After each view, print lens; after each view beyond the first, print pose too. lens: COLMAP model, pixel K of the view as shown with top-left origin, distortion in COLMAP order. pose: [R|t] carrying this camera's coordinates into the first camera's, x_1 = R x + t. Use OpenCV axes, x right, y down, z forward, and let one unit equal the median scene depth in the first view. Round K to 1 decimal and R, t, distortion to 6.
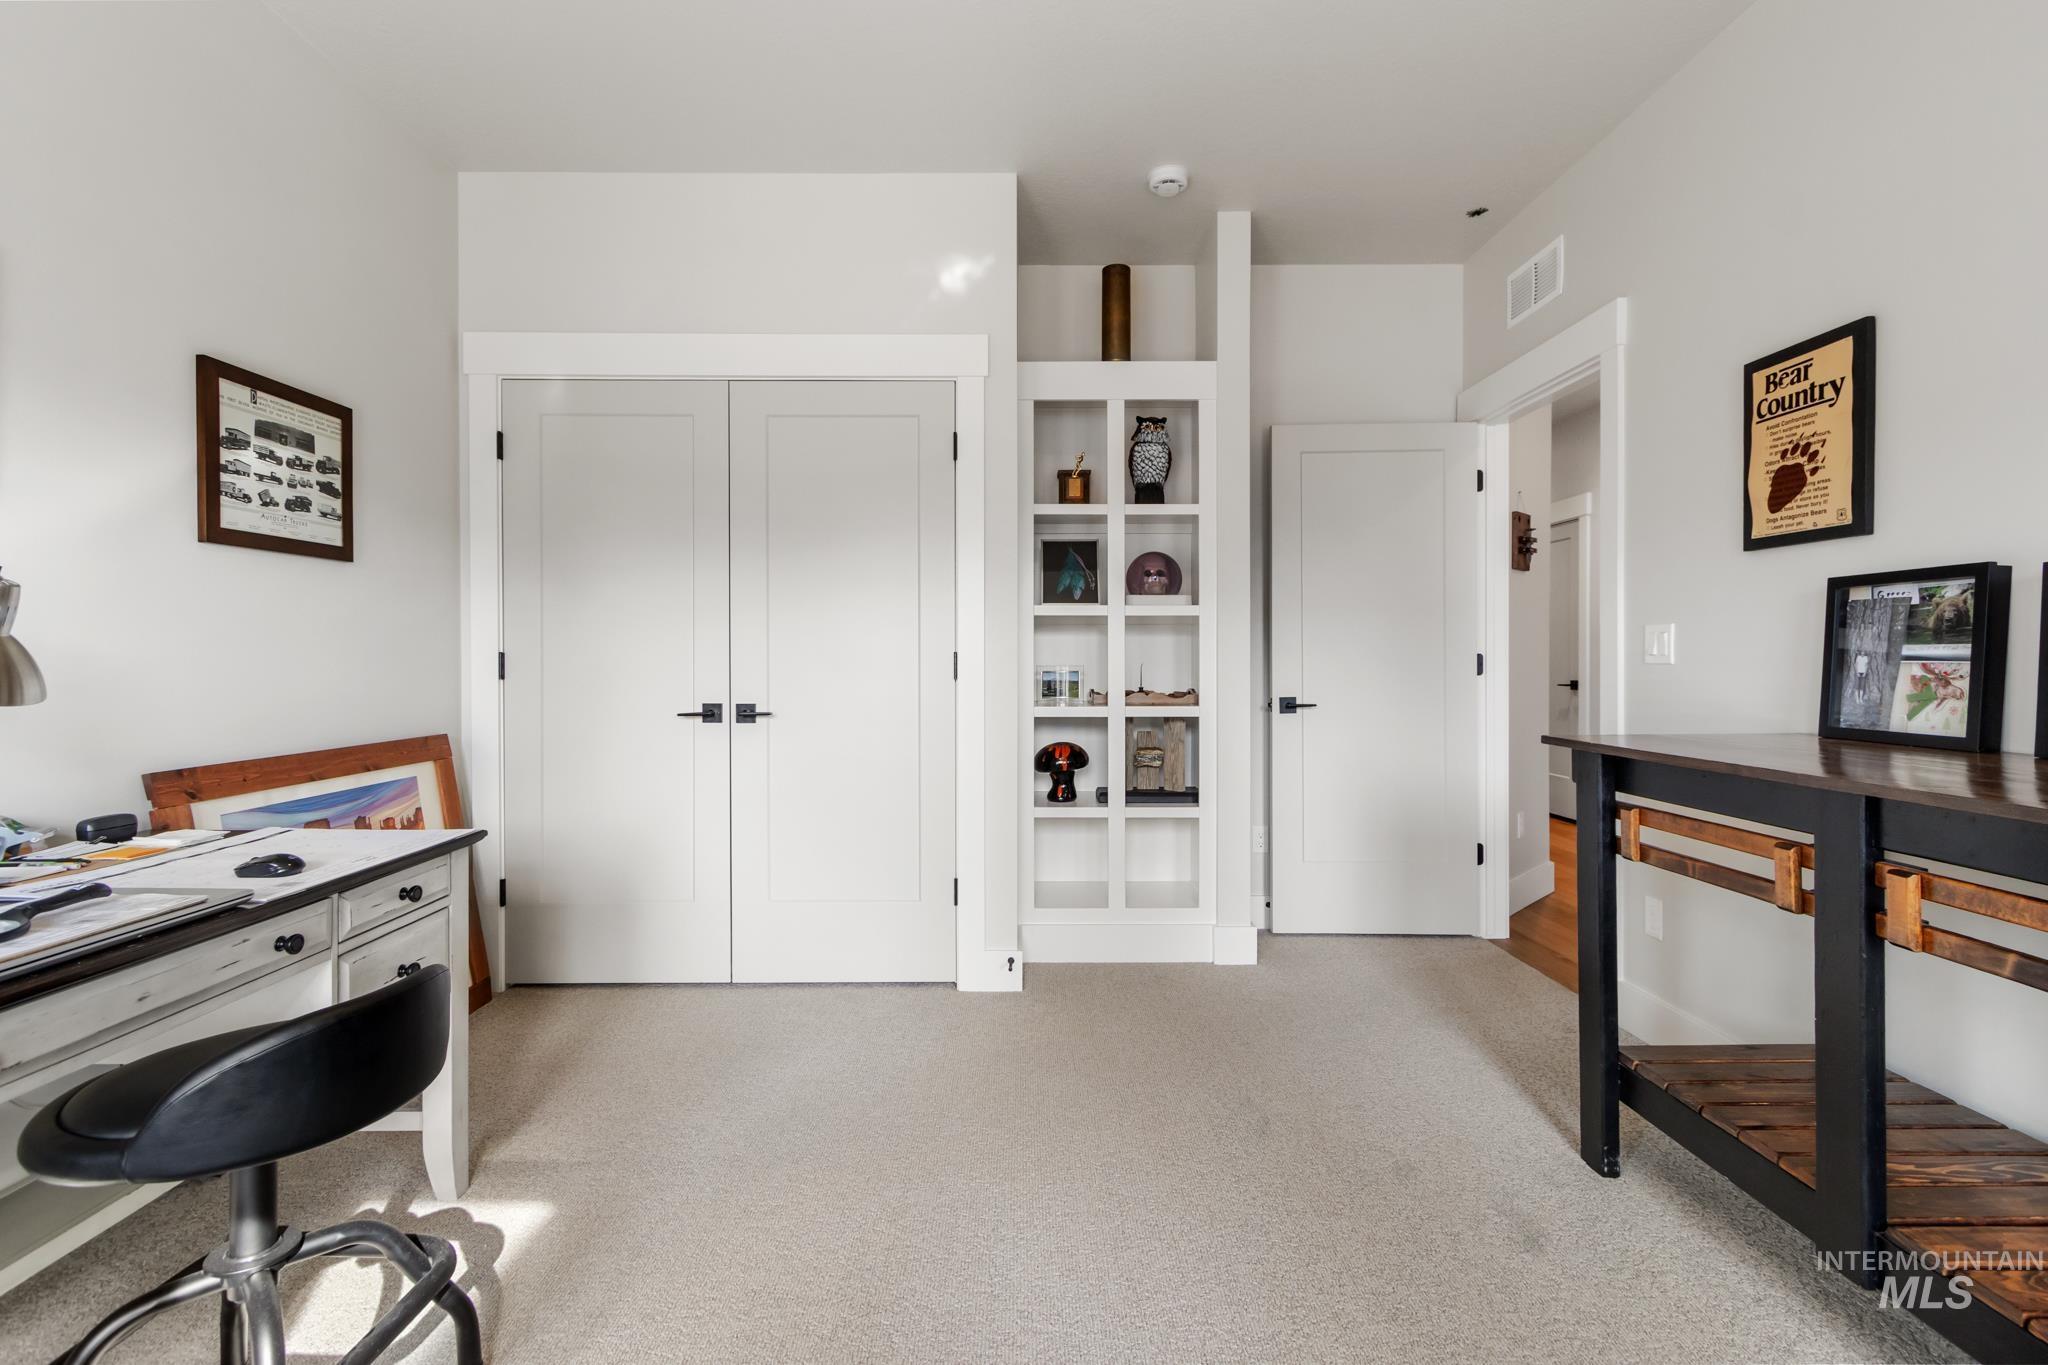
lens RADIAL K [[944.9, 0, 1025.1], [0, 944.9, 665.4], [0, 0, 1]] dist [0.002672, -0.000163]
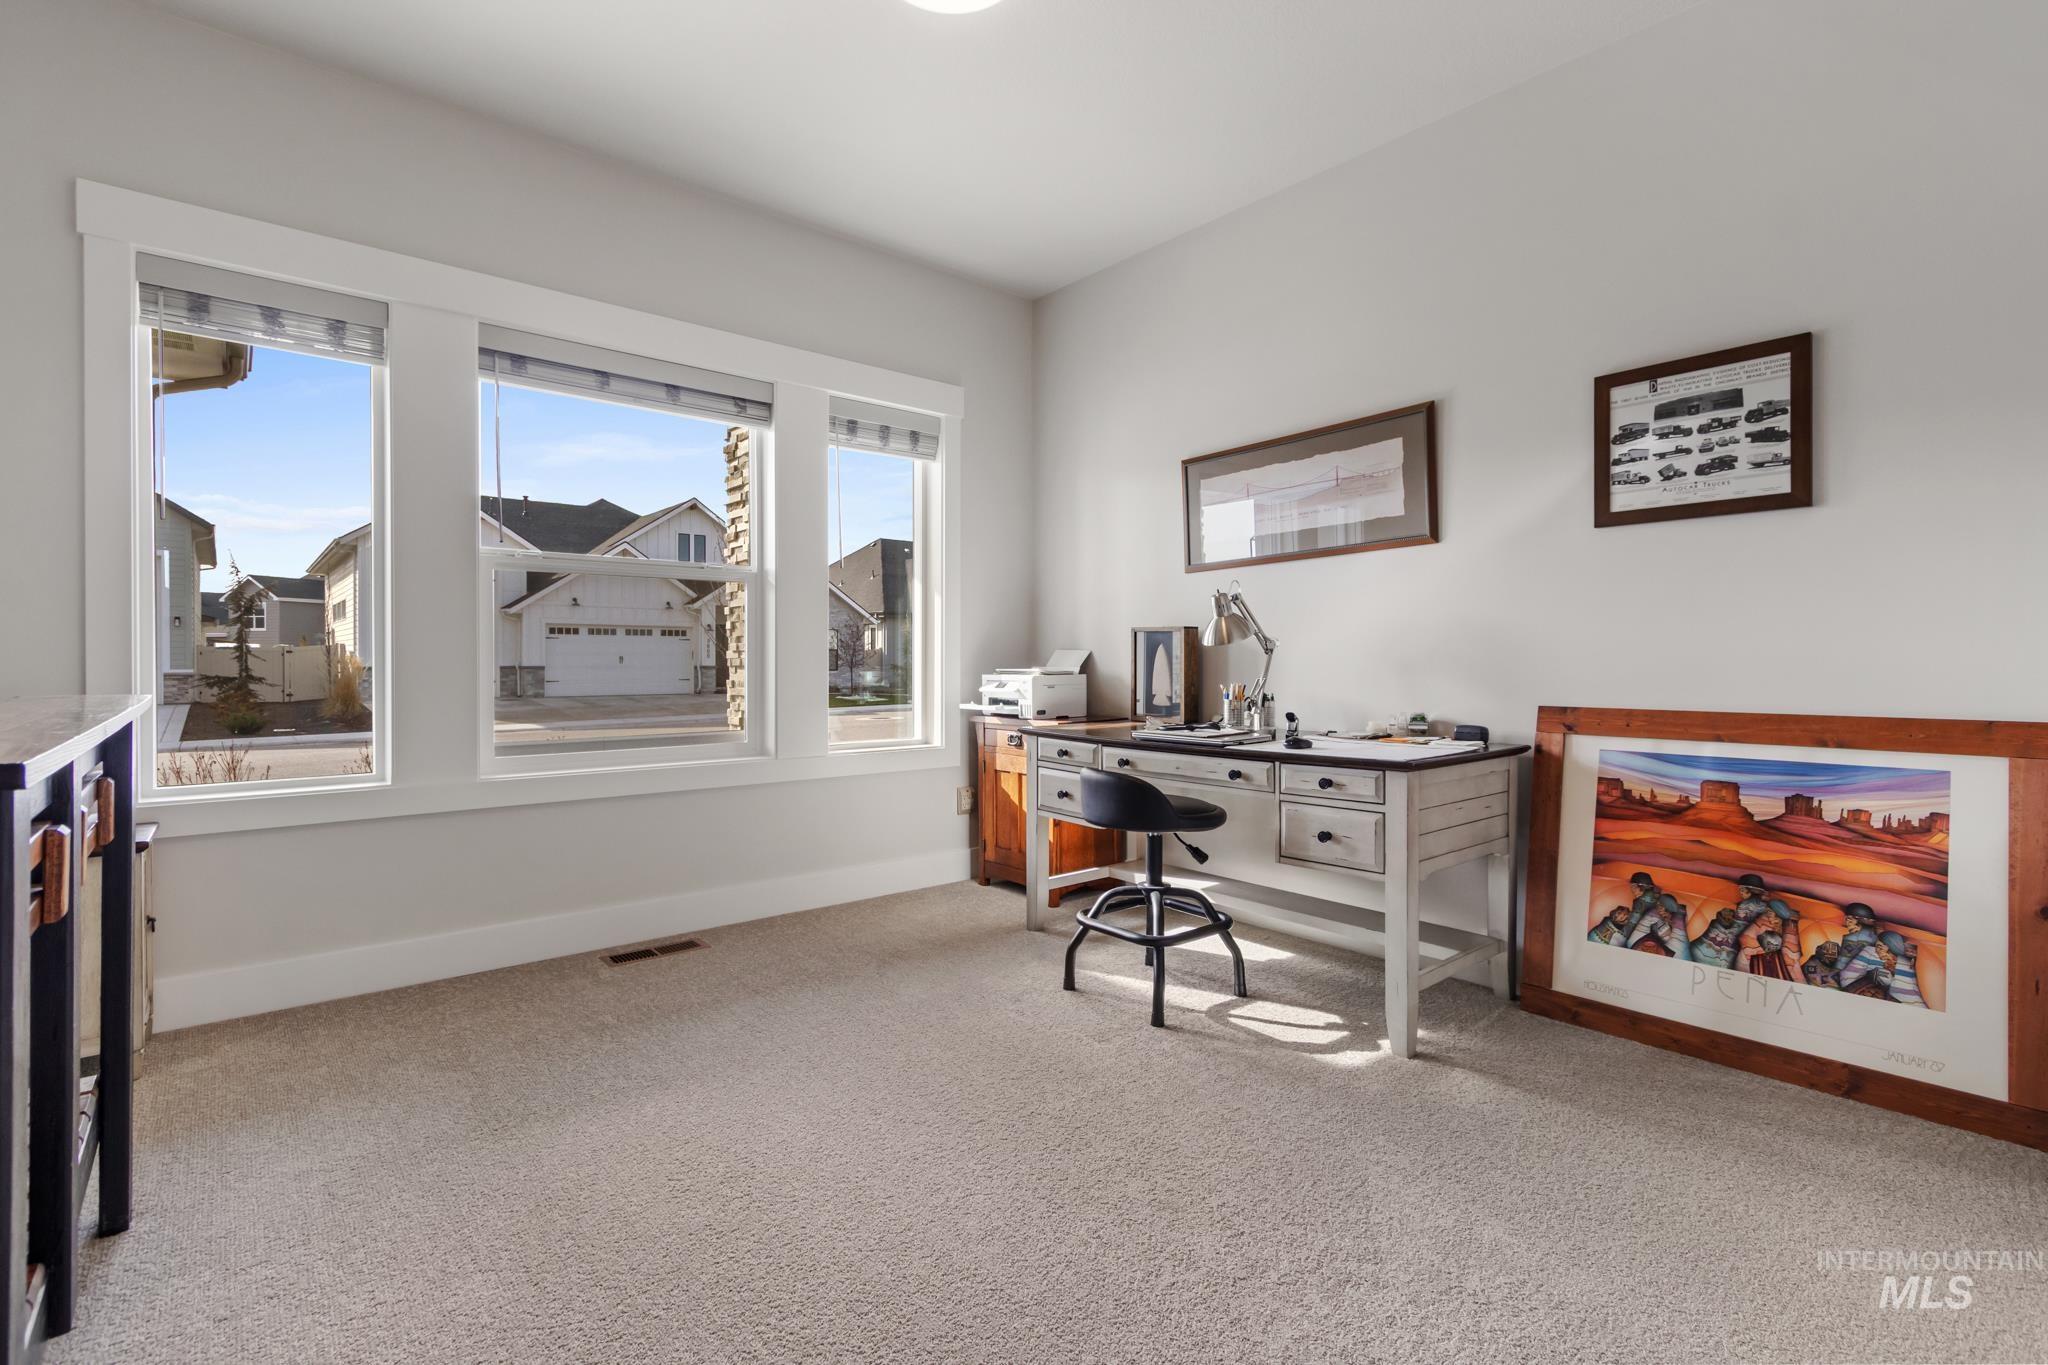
lens RADIAL K [[944.9, 0, 1025.1], [0, 944.9, 665.4], [0, 0, 1]] dist [0.002672, -0.000163]
pose [[-0.762704, 0.003034, -0.646741, 0.465020], [-0.004113, 0.999946, 0.009542, 0.038029], [0.646735, 0.009937, -0.762650, 1.337876]]
